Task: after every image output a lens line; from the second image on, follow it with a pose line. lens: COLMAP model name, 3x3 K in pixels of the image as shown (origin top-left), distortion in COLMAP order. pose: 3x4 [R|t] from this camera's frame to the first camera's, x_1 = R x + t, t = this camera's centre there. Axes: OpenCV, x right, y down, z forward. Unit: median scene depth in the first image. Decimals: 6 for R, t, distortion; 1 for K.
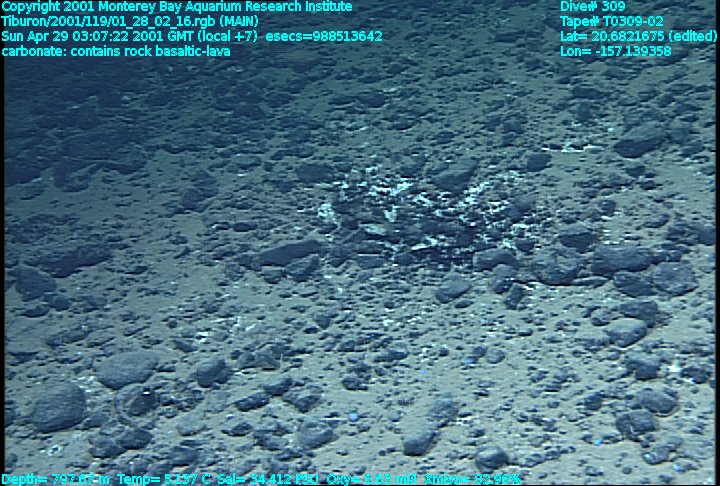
lens RADIAL K [[1013.2, 0, 368.6], [0, 1013.2, 244.5], [0, 0, 1]] dist [0.199553, 0.051611]
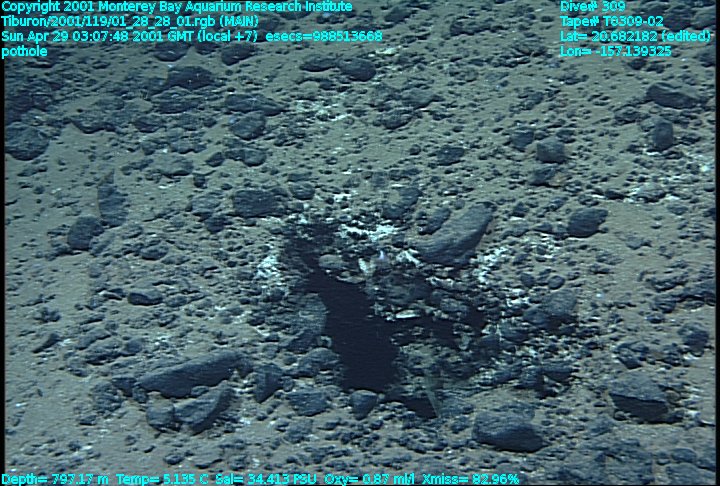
lens RADIAL K [[1013.2, 0, 368.6], [0, 1013.2, 244.5], [0, 0, 1]] dist [0.199553, 0.051611]
pose [[0.998223, 0.026726, -0.053262, 0.058858], [-0.017481, 0.985798, 0.167024, -0.159558], [0.056969, -0.165796, 0.984513, 0.325076]]
